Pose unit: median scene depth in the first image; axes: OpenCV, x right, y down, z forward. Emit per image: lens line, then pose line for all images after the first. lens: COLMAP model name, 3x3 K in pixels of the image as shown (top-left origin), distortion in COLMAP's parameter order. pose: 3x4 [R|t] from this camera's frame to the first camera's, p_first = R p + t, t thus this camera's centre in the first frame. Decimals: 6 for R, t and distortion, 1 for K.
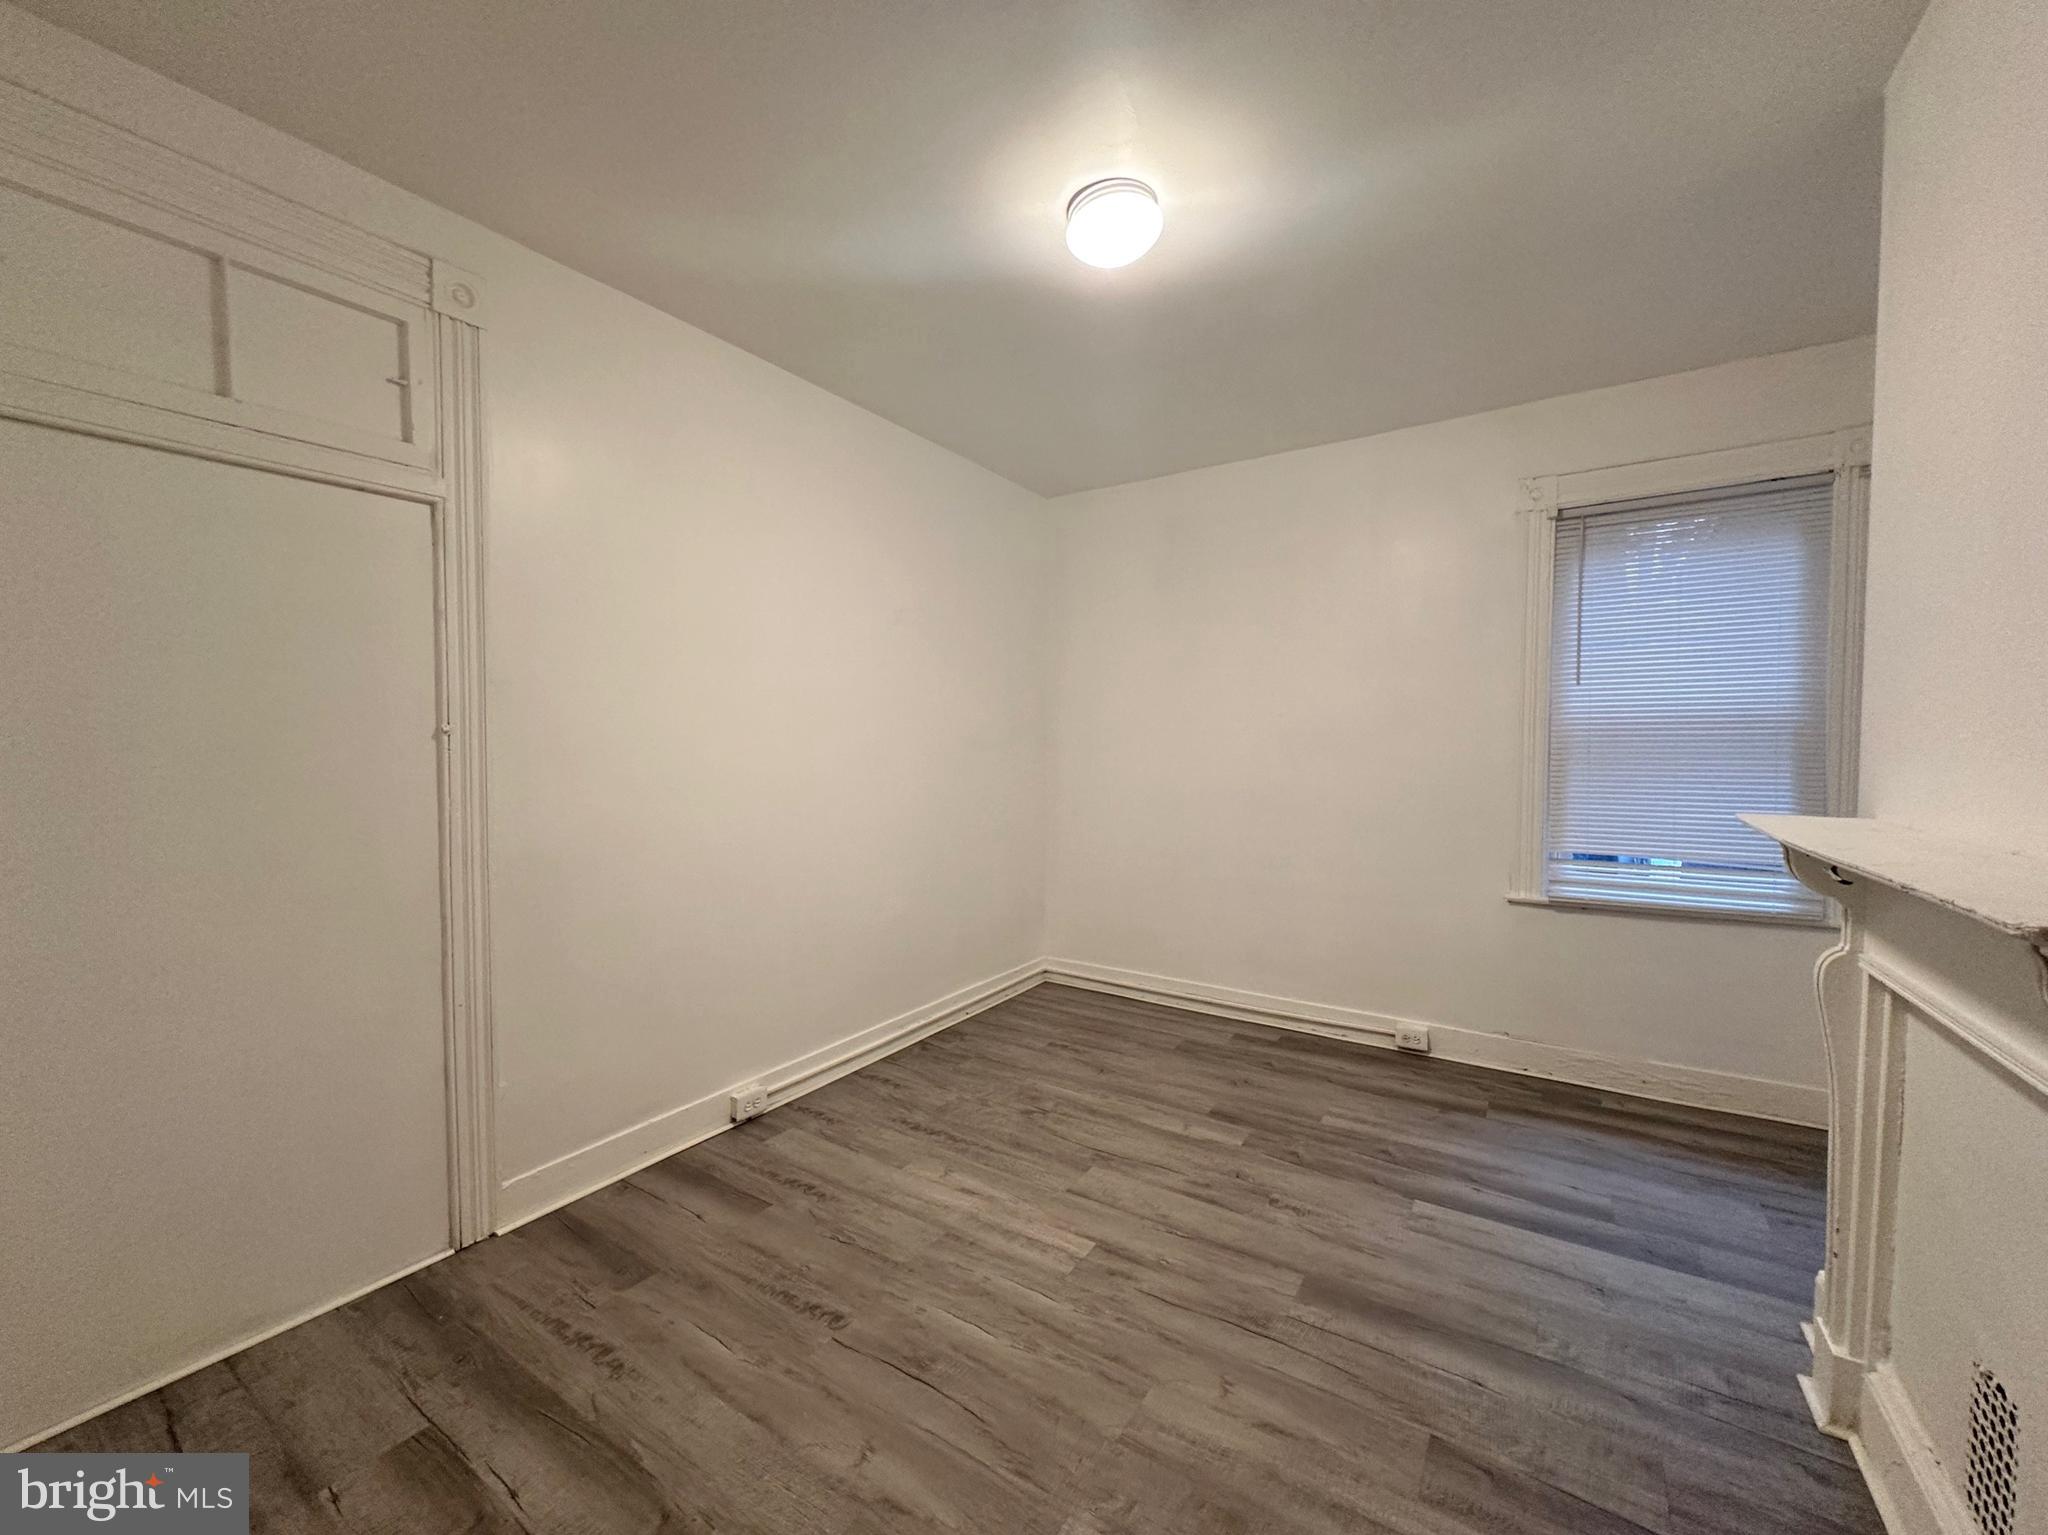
lens RADIAL K [[810.4, 0, 1024.0], [0, 810.4, 767.5], [0, 0, 1]] dist [-0.000574, -0.000184]
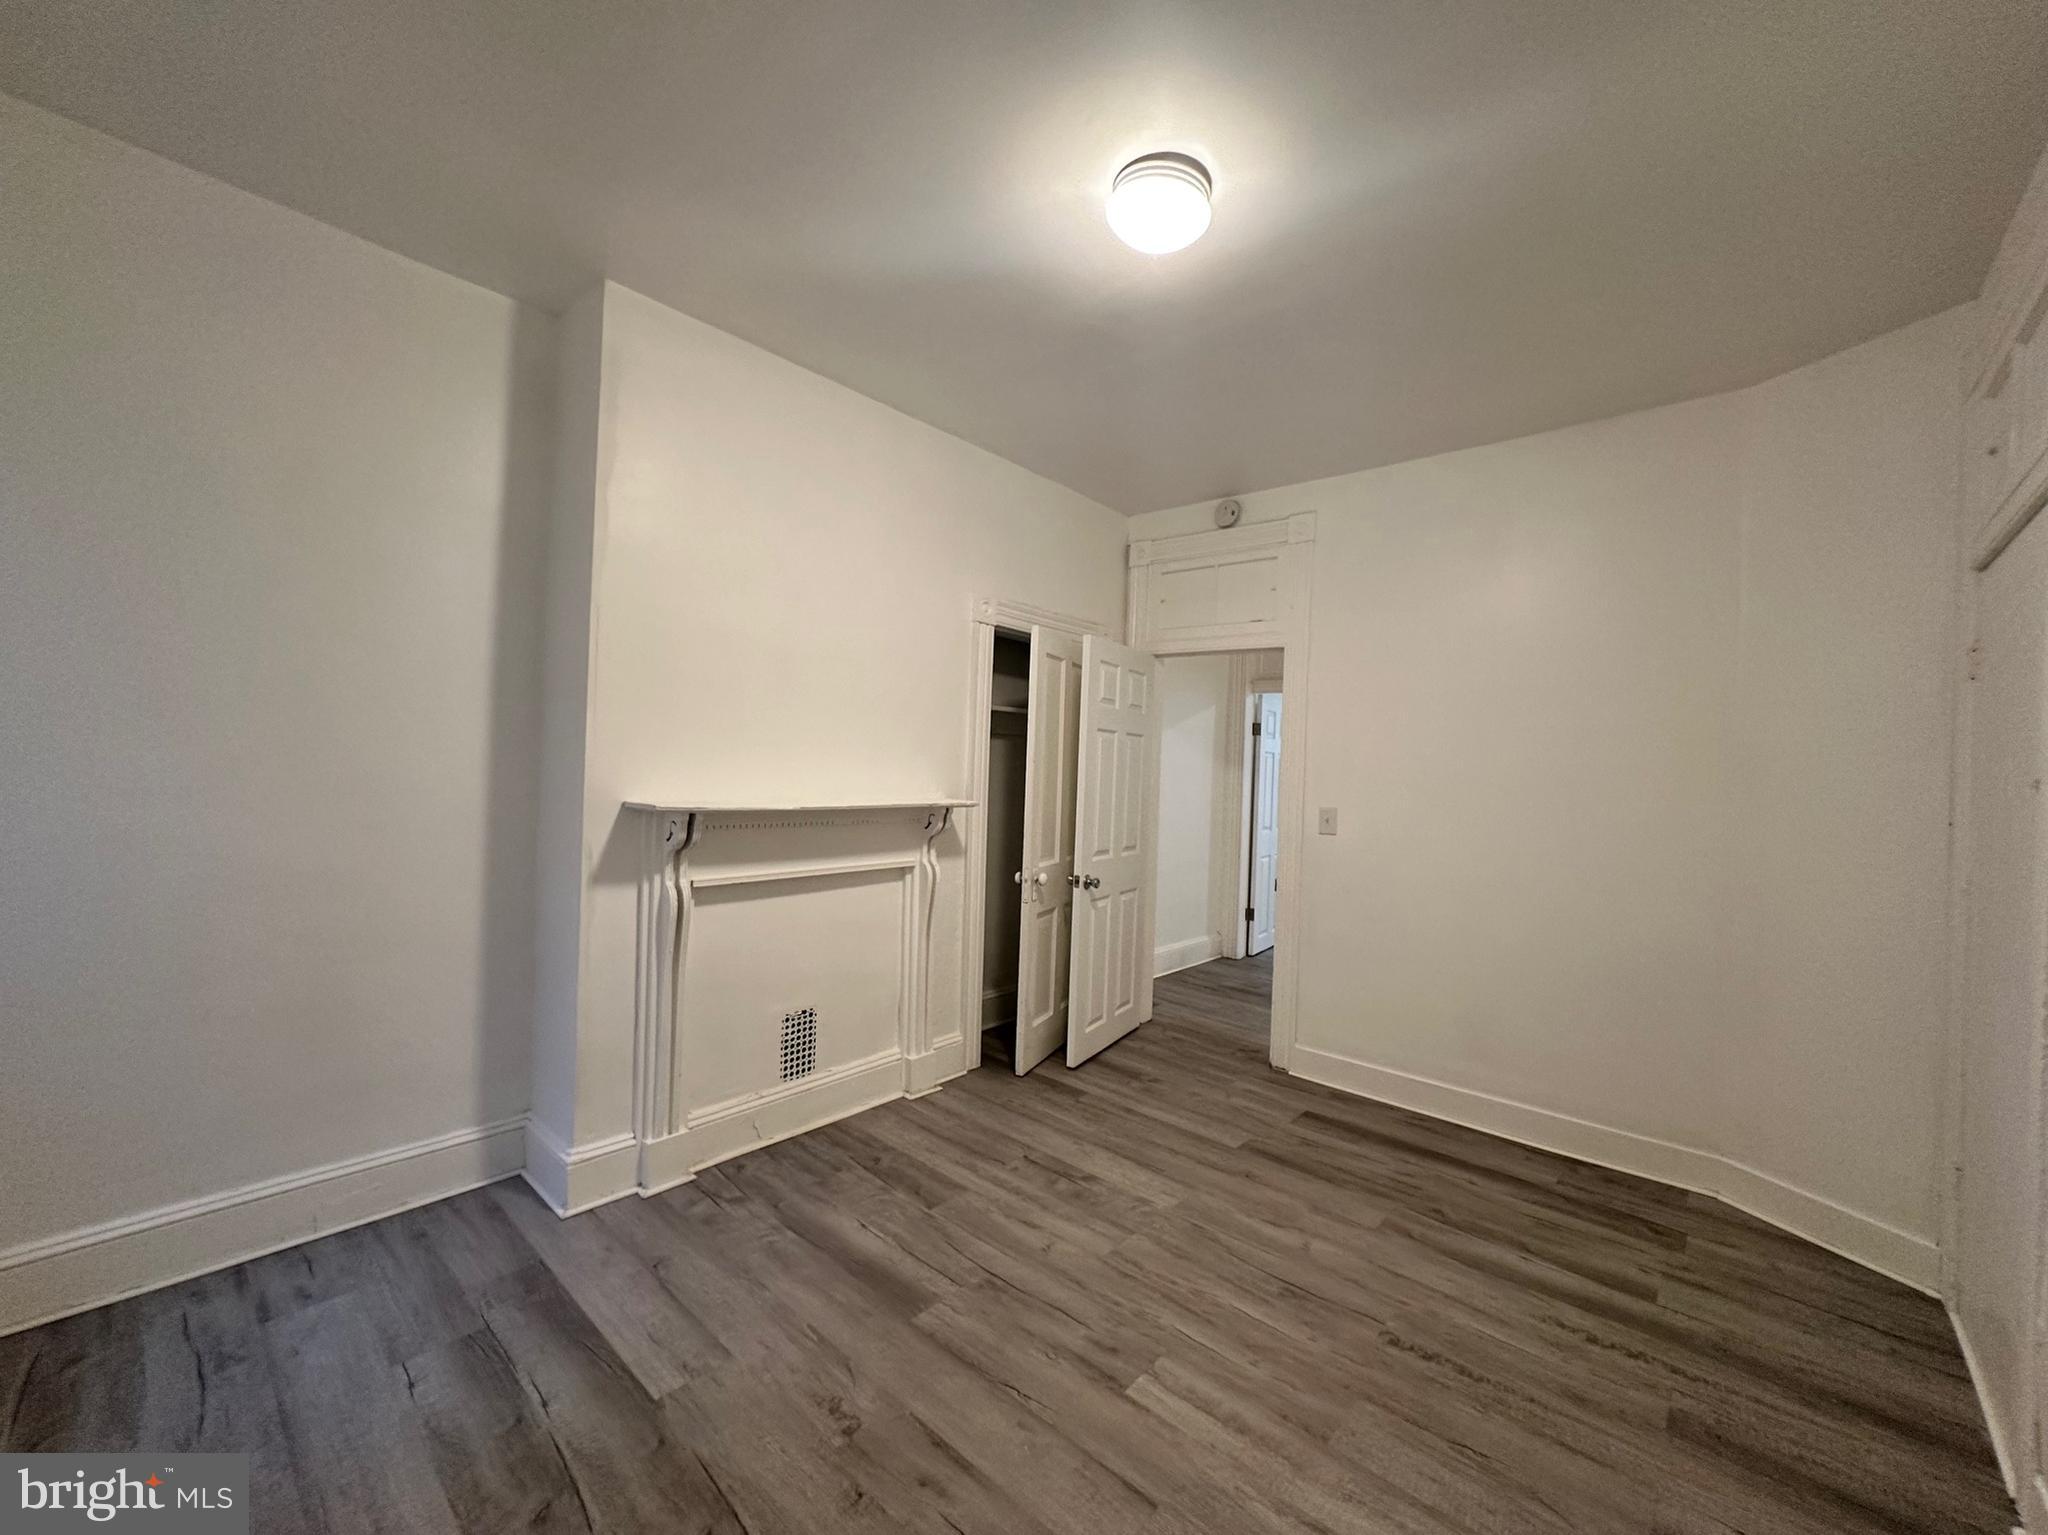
lens RADIAL K [[810.4, 0, 1024.0], [0, 810.4, 767.5], [0, 0, 1]] dist [-0.000574, -0.000184]
pose [[-0.987757, -0.039919, 0.150807, 0.097981], [-0.035524, 0.998865, 0.031725, -0.056063], [-0.151903, 0.025979, -0.988054, 1.920744]]
